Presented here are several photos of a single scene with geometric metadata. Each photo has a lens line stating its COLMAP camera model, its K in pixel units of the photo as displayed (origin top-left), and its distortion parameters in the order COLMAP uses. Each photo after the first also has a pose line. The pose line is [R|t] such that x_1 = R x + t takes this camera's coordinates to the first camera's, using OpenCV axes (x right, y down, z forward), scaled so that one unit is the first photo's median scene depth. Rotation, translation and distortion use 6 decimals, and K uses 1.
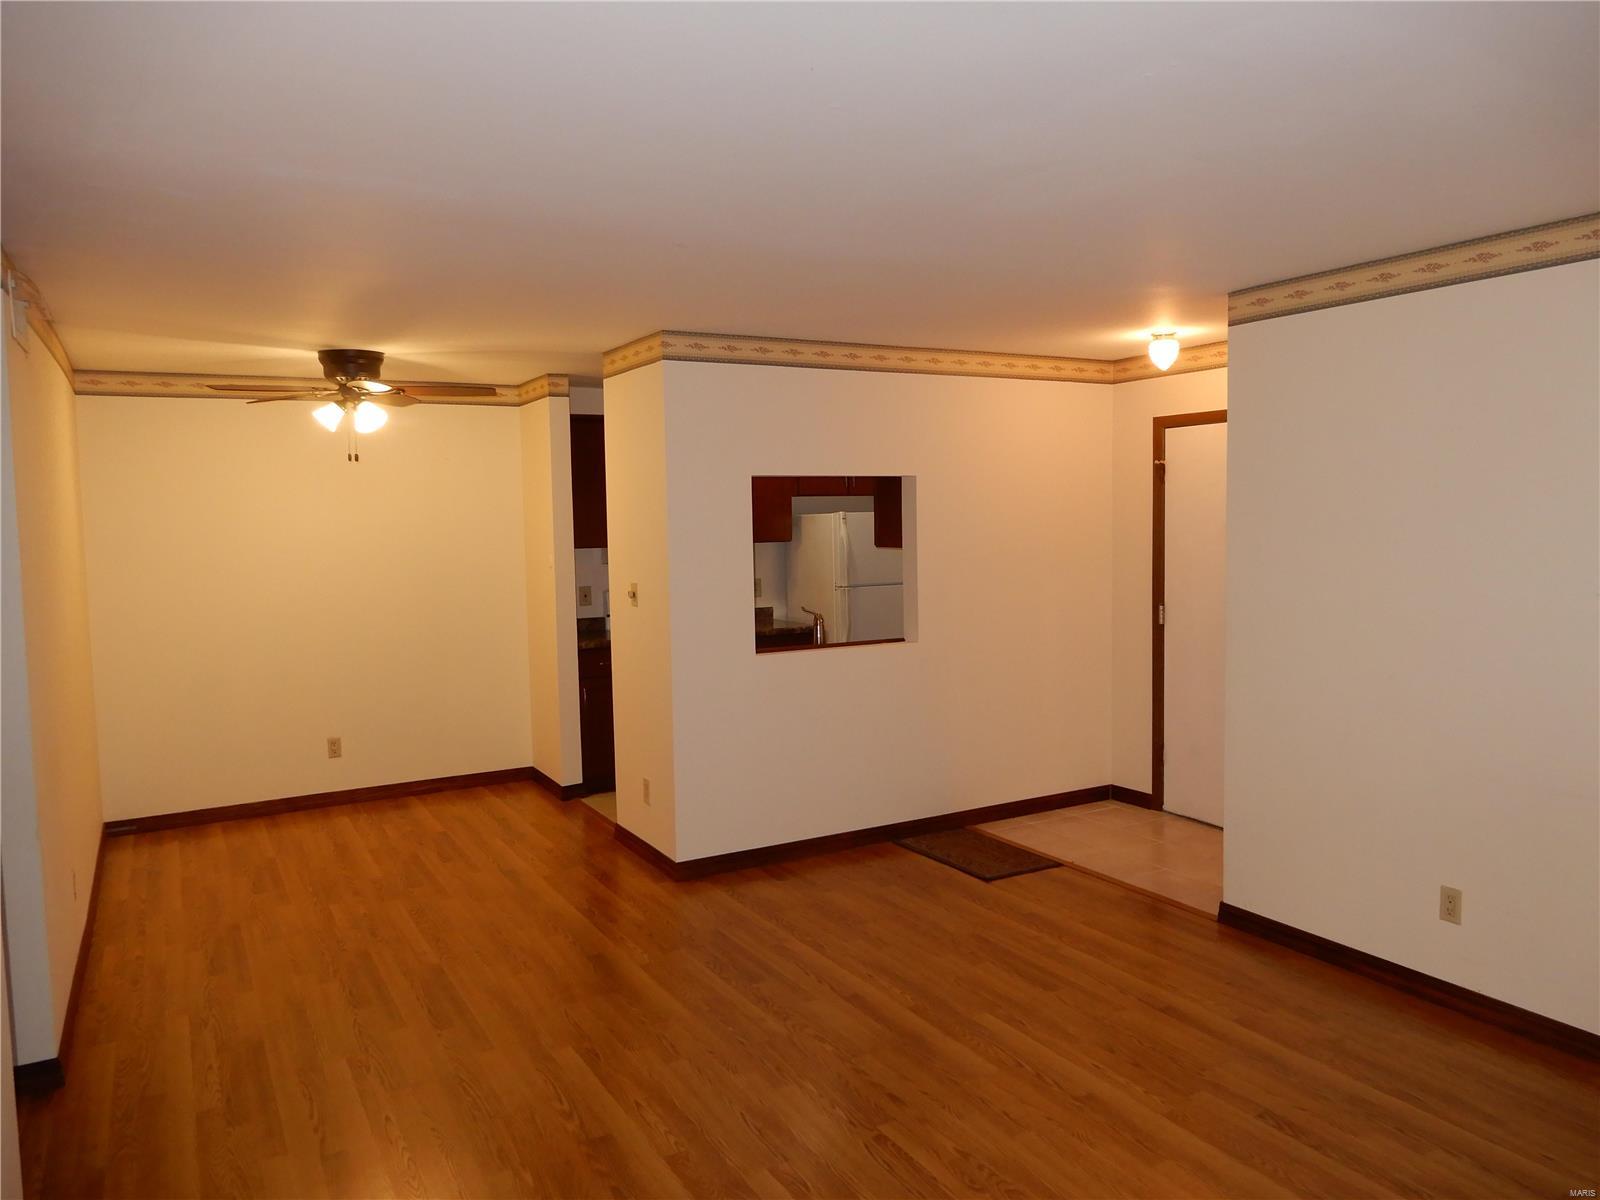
lens RADIAL K [[1150.0, 0, 809.2], [0, 1150.0, 593.4], [0, 0, 1]] dist [0.013725, -0.011038]
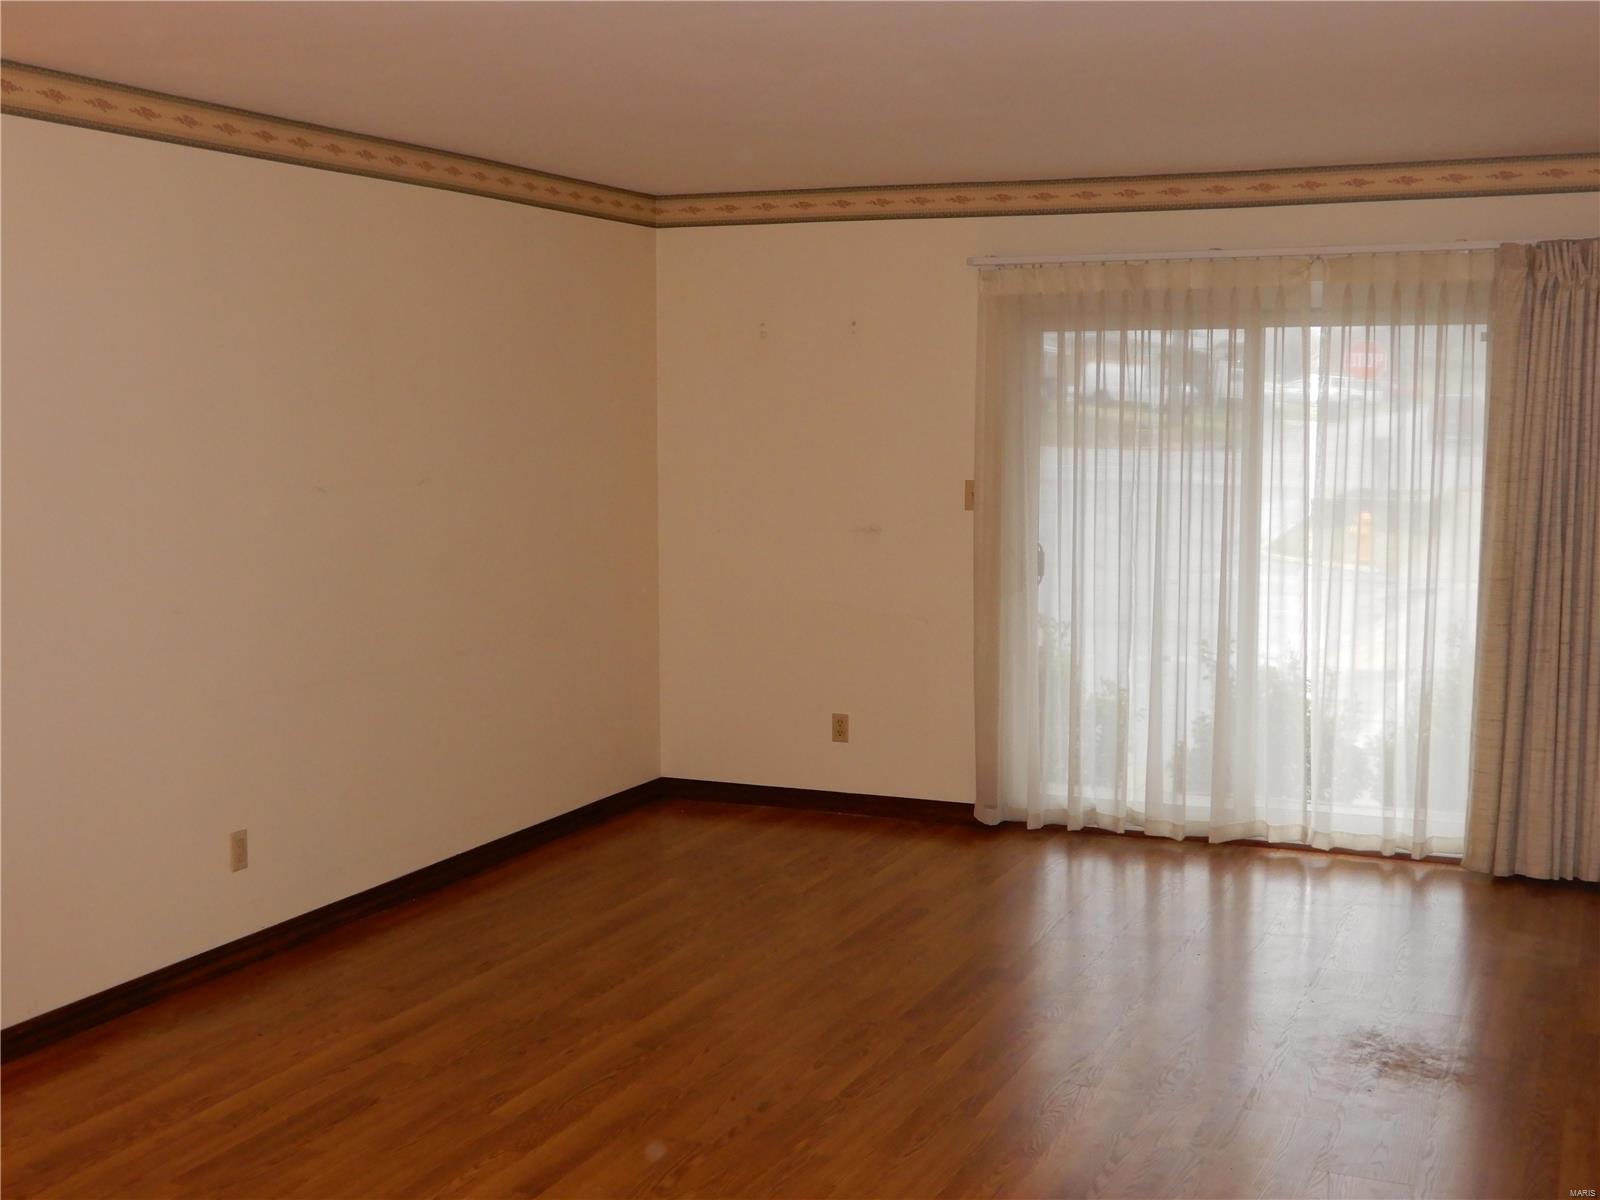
lens RADIAL K [[1930.7, 0, 802.2], [0, 1930.7, 604.7], [0, 0, 1]] dist [0.000298, 0.000000]
pose [[-0.596267, -0.065615, 0.800100, -0.704069], [0.072040, 0.988260, 0.134733, -0.069794], [-0.799547, 0.137976, -0.584540, 1.193045]]
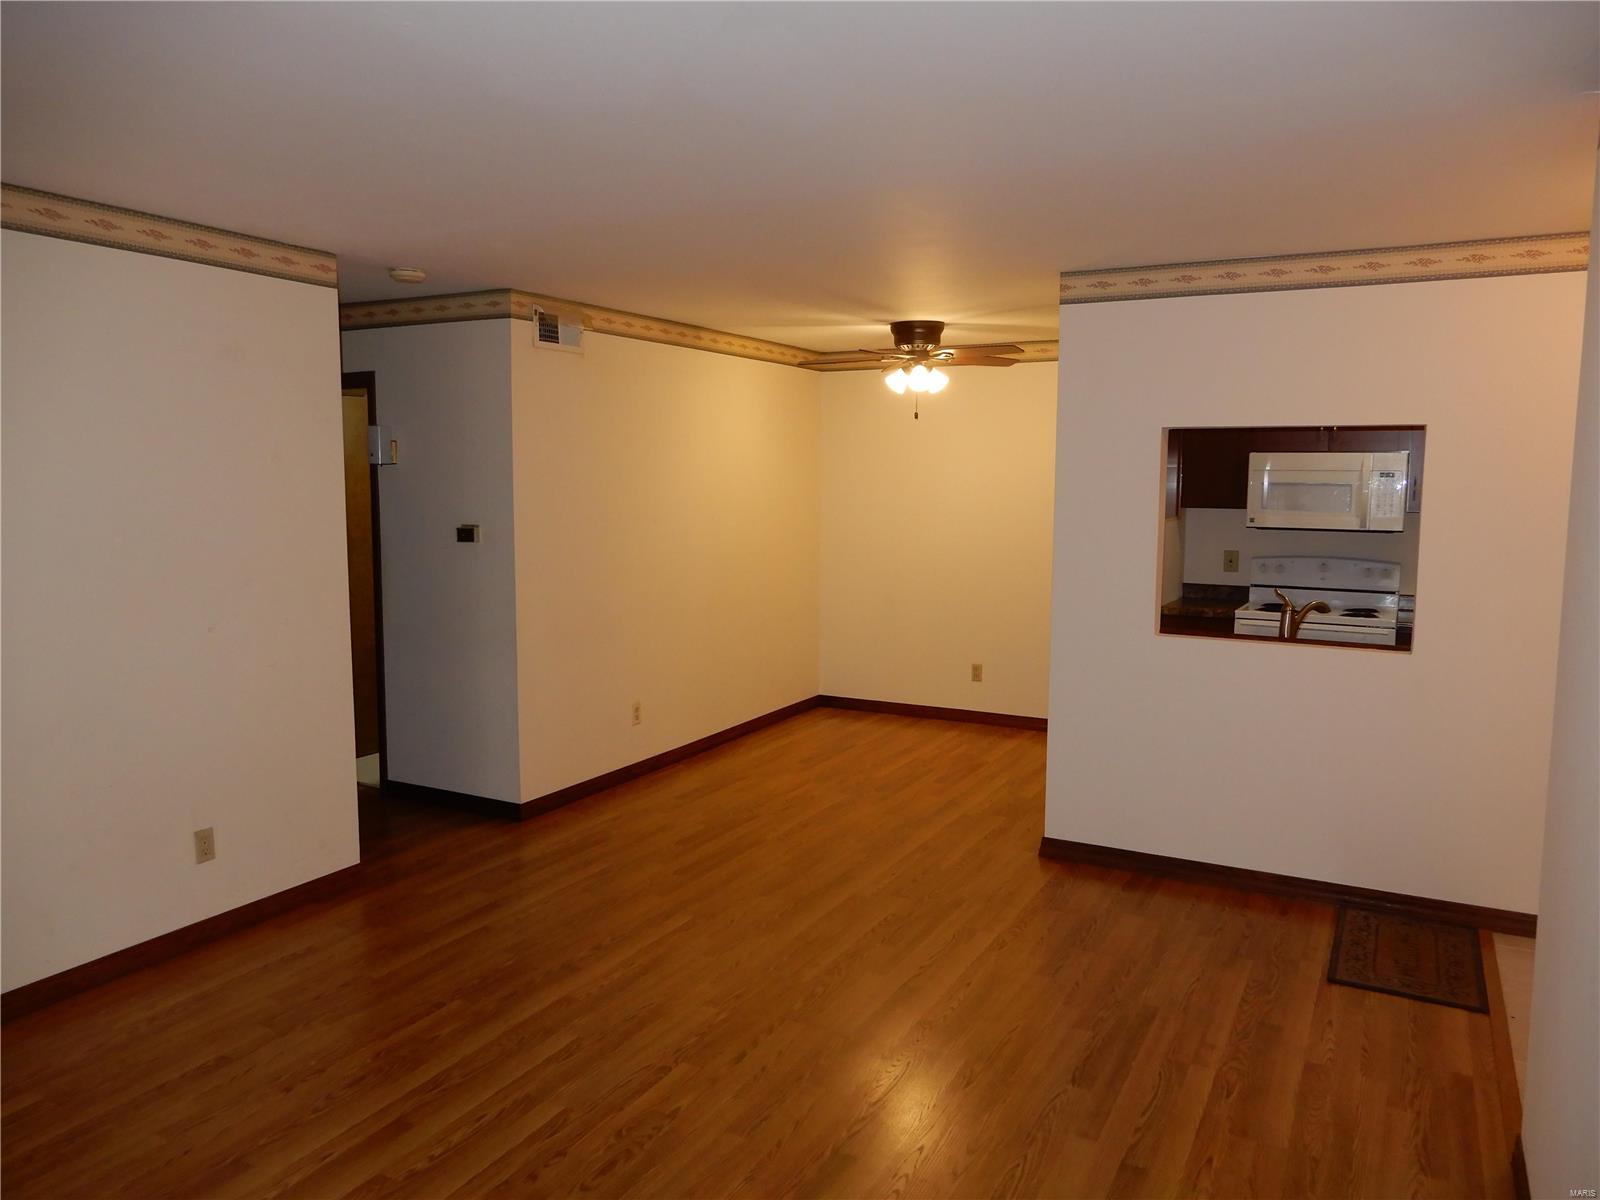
lens RADIAL K [[1150.0, 0, 810.8], [0, 1150.0, 598.5], [0, 0, 1]] dist [0.013725, -0.011038]
pose [[0.534101, 0.115420, -0.837505, 0.612863], [-0.080036, 0.993091, 0.085821, -0.031353], [0.841624, 0.021193, 0.539648, 0.348546]]
